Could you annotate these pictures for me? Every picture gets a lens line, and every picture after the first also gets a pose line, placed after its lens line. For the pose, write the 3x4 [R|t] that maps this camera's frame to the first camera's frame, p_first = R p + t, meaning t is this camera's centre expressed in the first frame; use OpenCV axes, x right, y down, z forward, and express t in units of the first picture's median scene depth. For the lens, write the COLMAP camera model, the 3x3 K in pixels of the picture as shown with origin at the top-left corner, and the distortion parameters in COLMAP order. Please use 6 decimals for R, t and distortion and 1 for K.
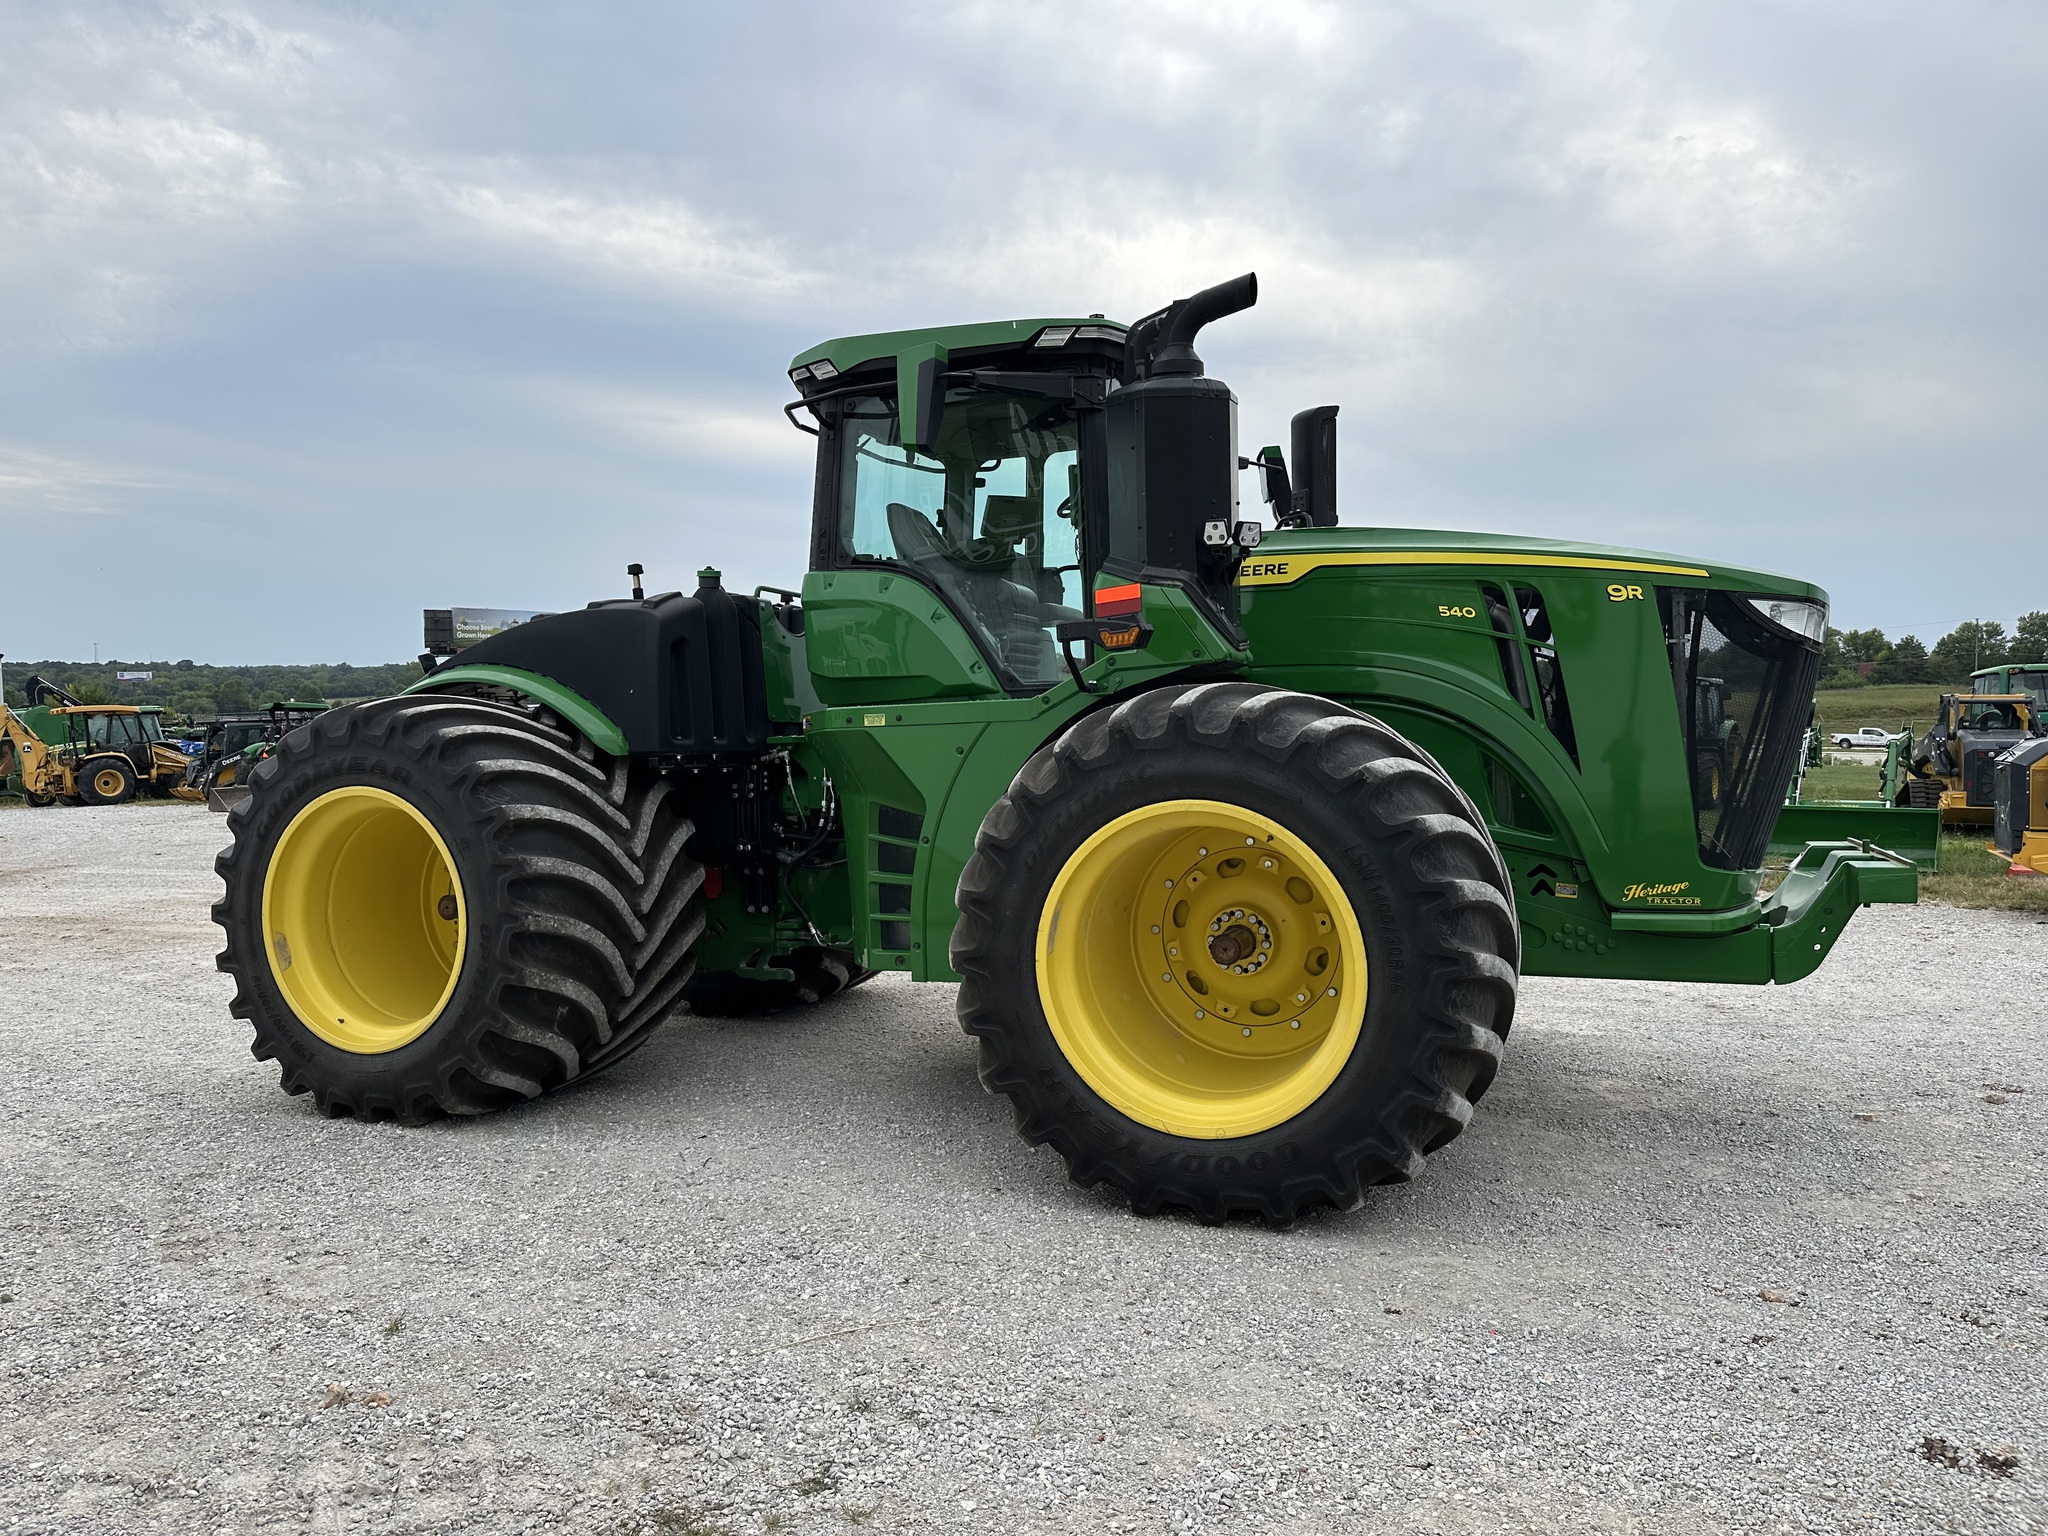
lens RADIAL K [[1441.9, 0, 1016.6], [0, 1441.9, 770.6], [0, 0, 1]] dist [0.043486, -0.056247]
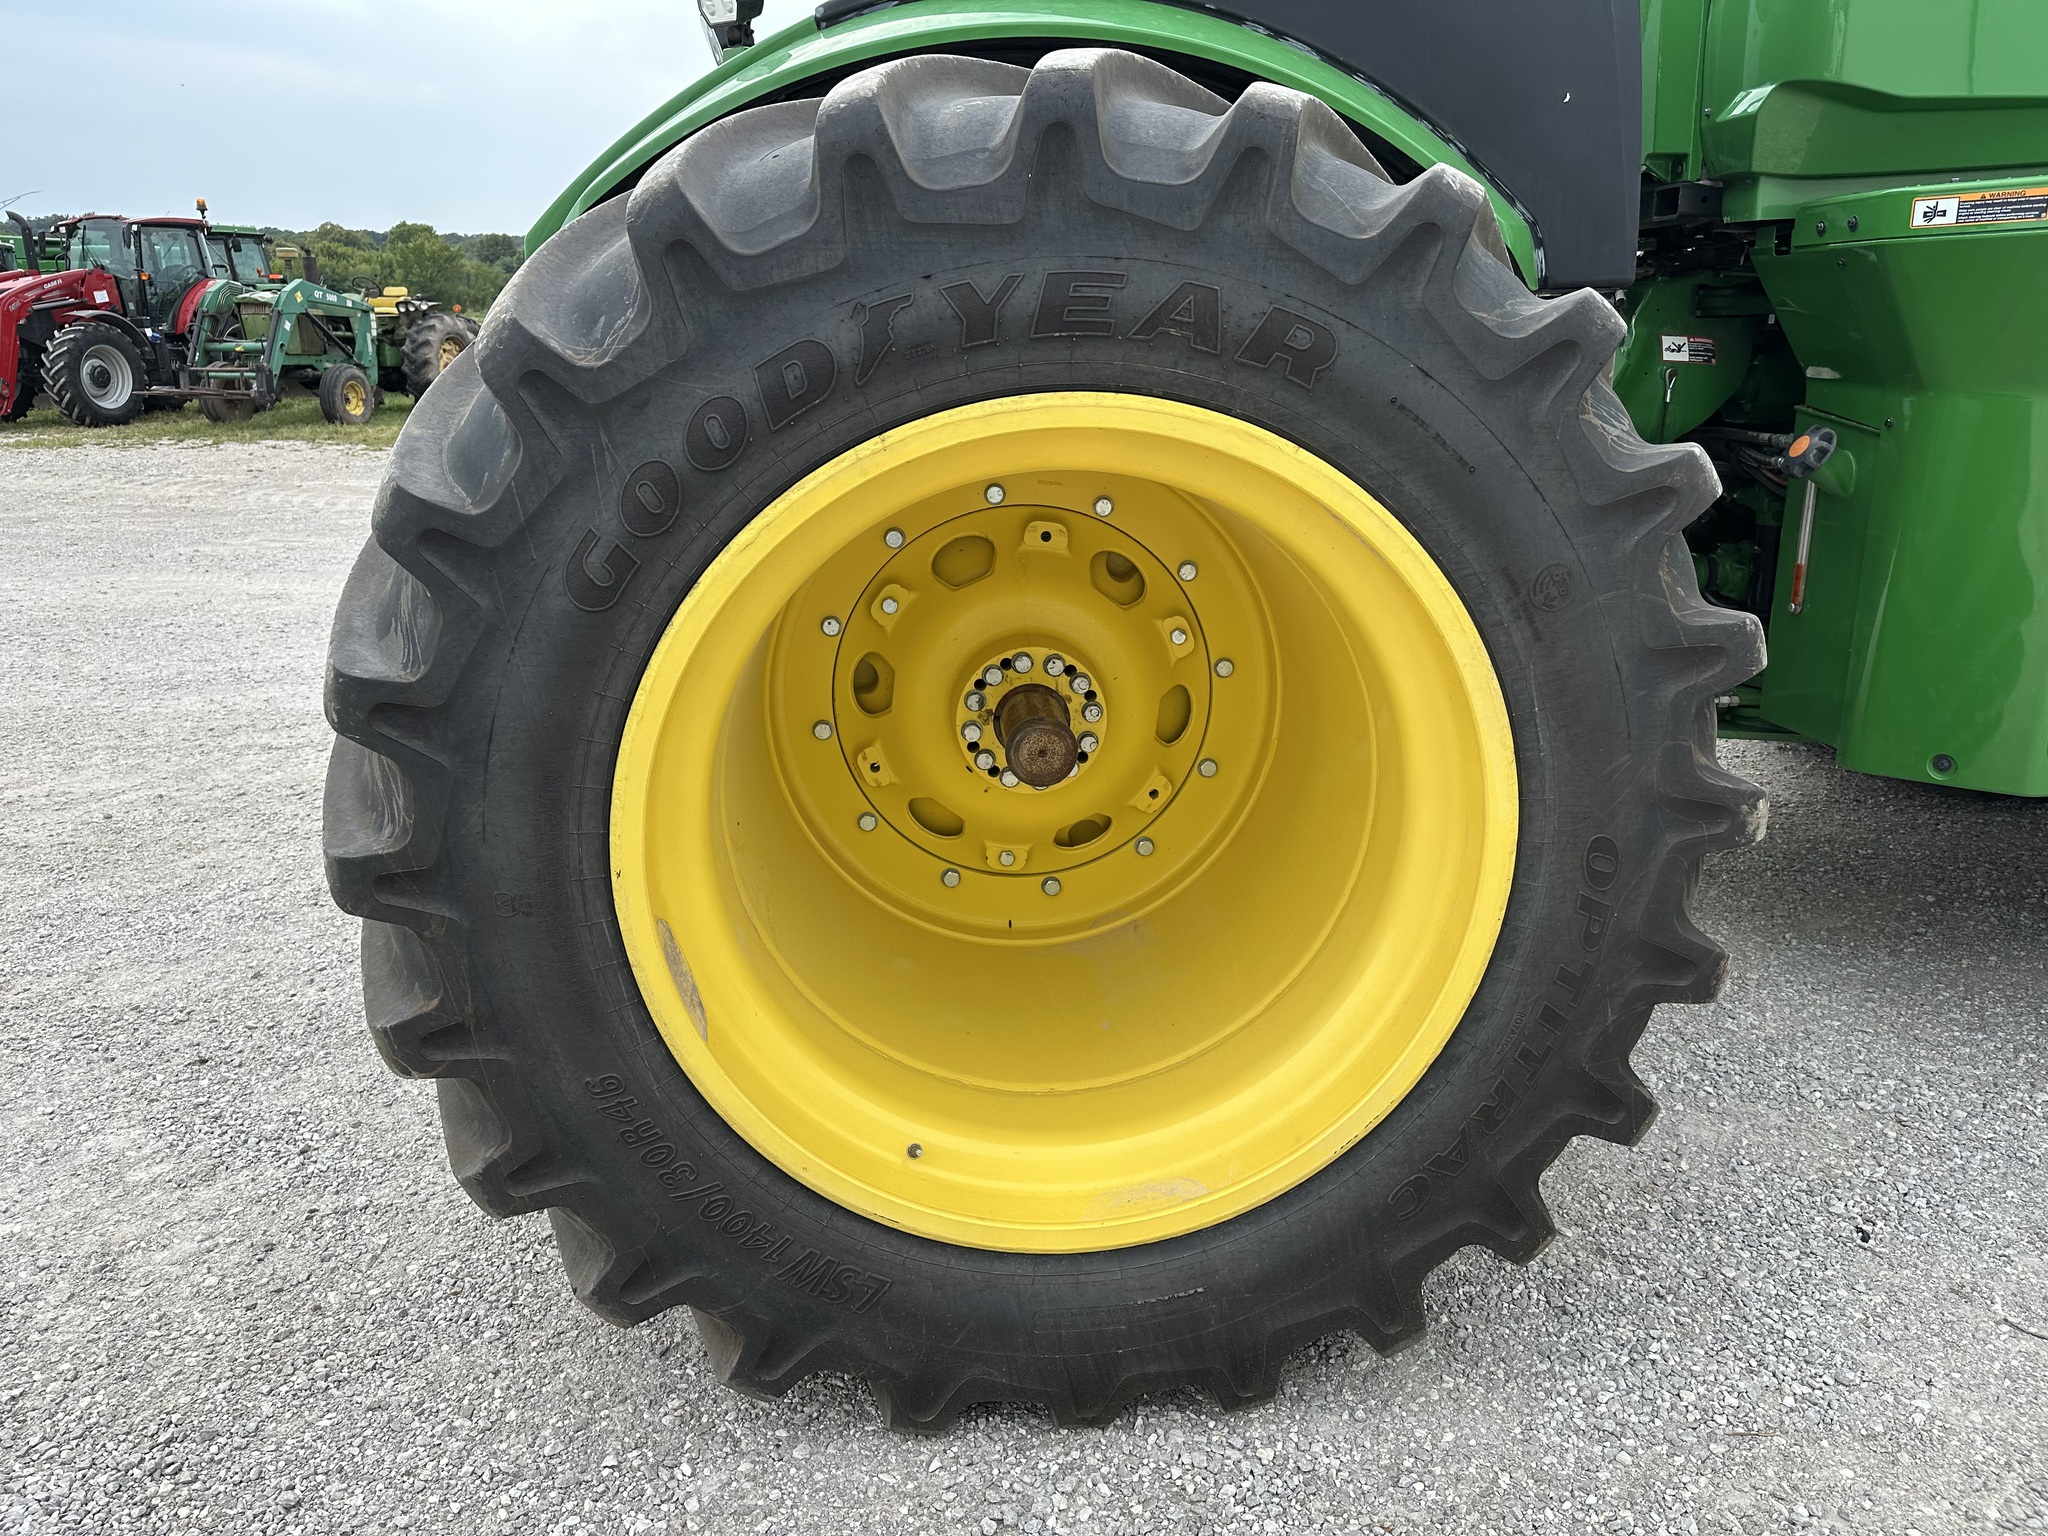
lens RADIAL K [[1441.9, 0, 1043.0], [0, 1441.9, 769.1], [0, 0, 1]] dist [0.043486, -0.056247]
pose [[0.891351, -0.126872, 0.435197, -0.607378], [0.006560, 0.963545, 0.267466, 0.007132], [-0.453266, -0.235551, 0.859689, 0.786537]]
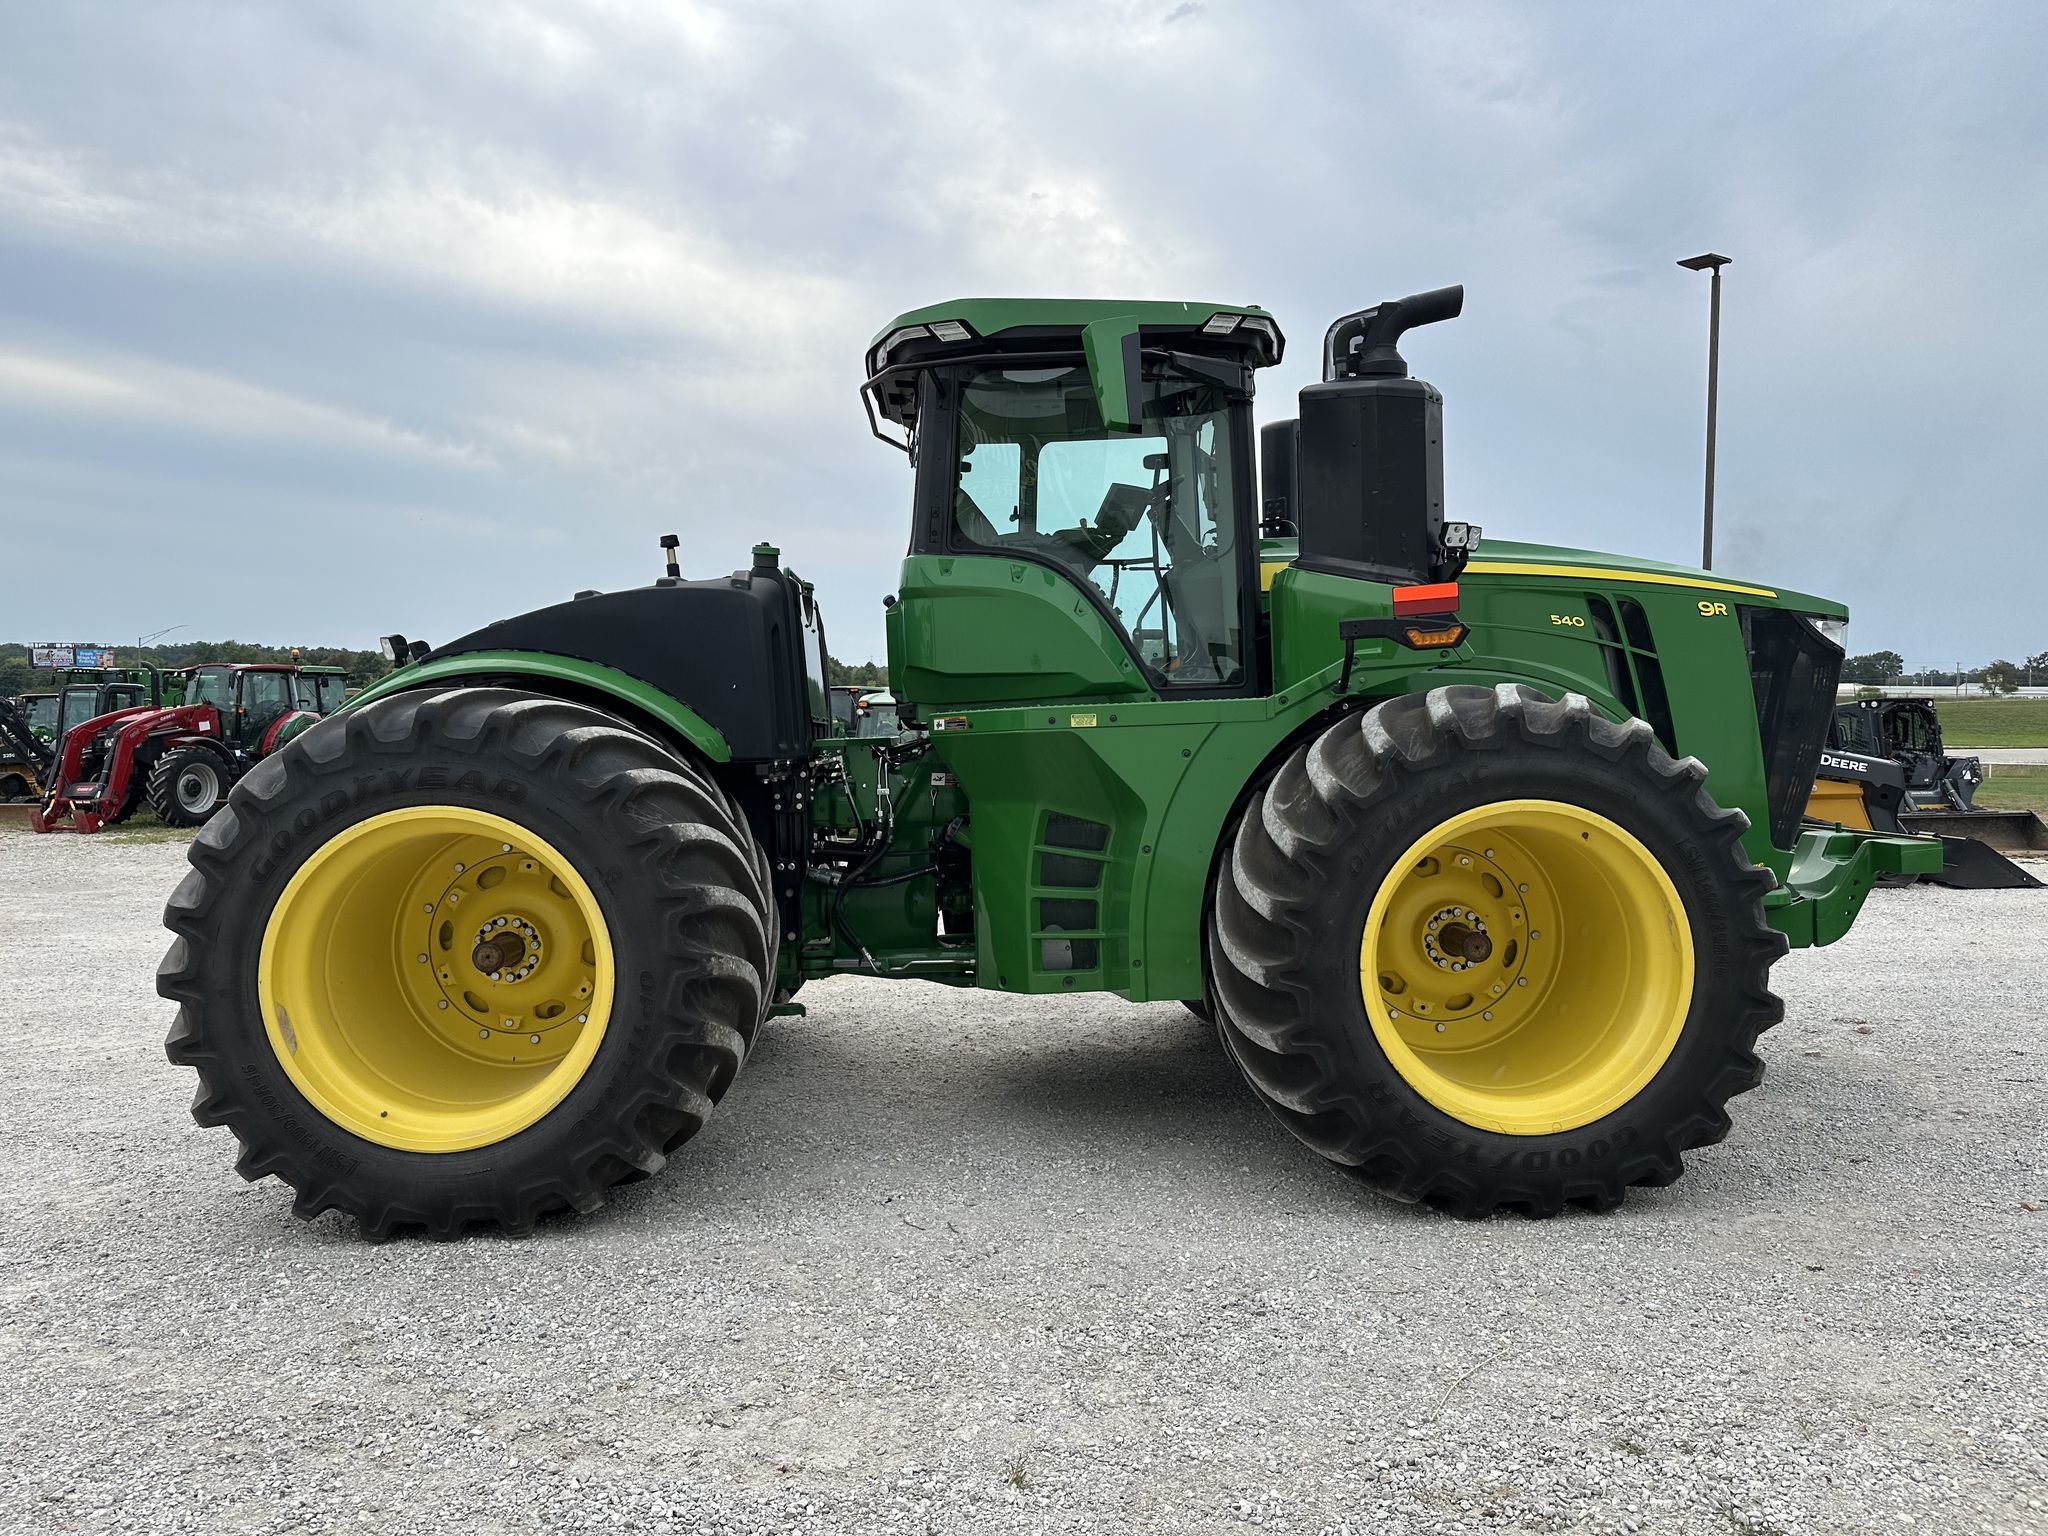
lens RADIAL K [[1441.9, 0, 1031.8], [0, 1441.9, 760.7], [0, 0, 1]] dist [0.043486, -0.056247]
pose [[0.912443, -0.009778, 0.409088, -0.497530], [0.013122, 0.999899, -0.005368, -0.004910], [-0.408994, 0.010266, 0.912479, 0.174869]]
